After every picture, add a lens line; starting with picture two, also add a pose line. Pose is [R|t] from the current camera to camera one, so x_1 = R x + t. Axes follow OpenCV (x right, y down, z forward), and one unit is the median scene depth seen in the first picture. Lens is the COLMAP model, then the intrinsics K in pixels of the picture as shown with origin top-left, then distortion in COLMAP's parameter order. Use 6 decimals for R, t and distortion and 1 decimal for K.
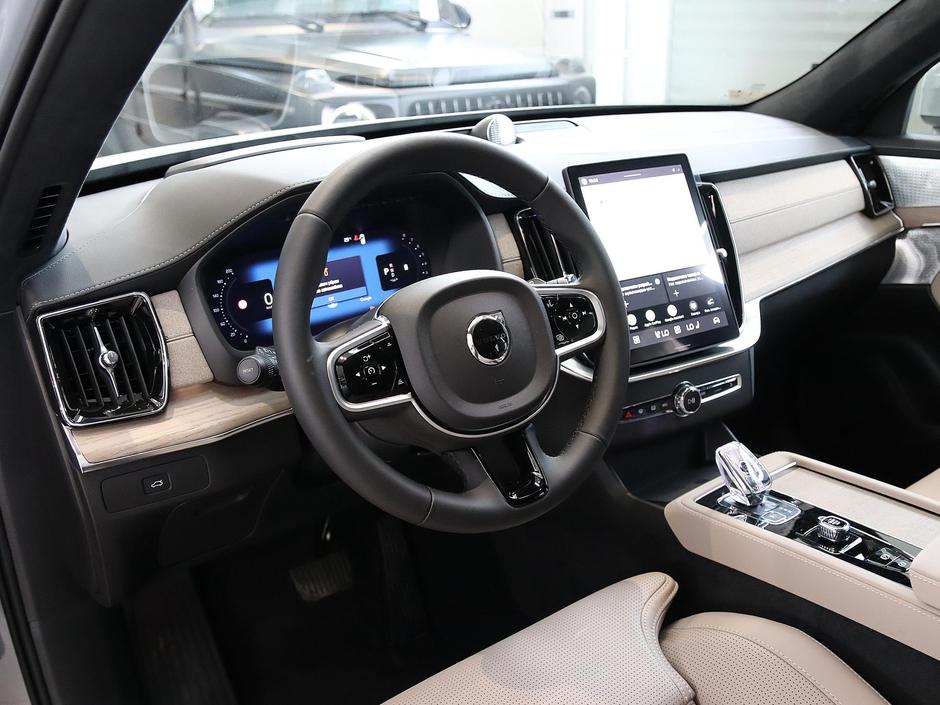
lens RADIAL K [[859.2, 0, 465.4], [0, 859.2, 357.3], [0, 0, 1]] dist [-0.096816, 0.000000]
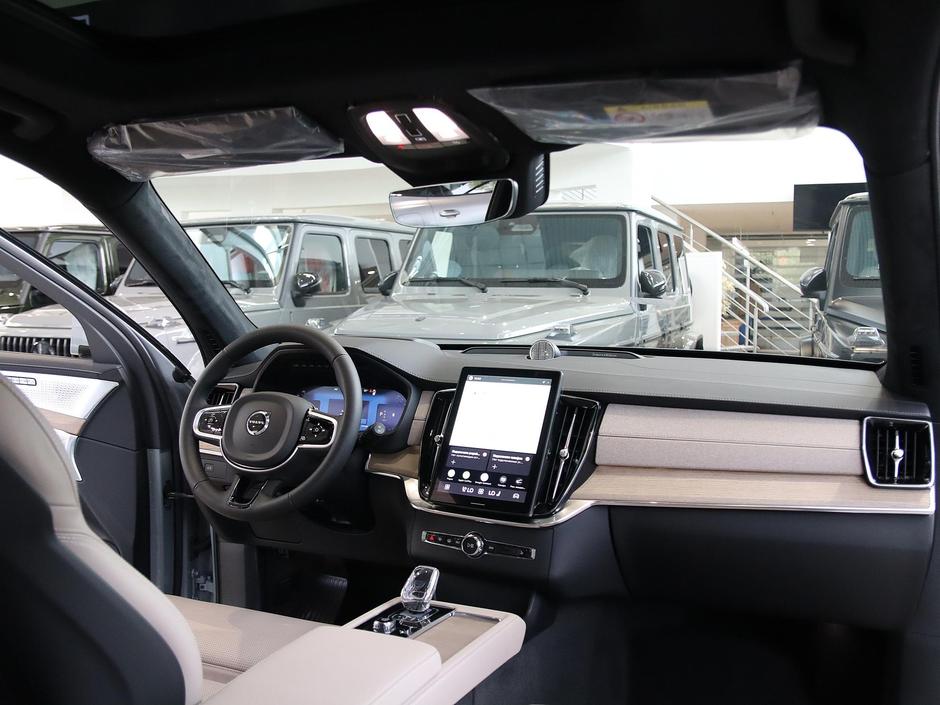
lens RADIAL K [[859.2, 0, 466.7], [0, 859.2, 359.3], [0, 0, 1]] dist [-0.096816, 0.000000]
pose [[0.540931, 0.097368, -0.835412, 1.341082], [-0.331250, 0.937660, -0.105200, -0.077984], [0.773089, 0.333636, 0.539462, 0.191269]]
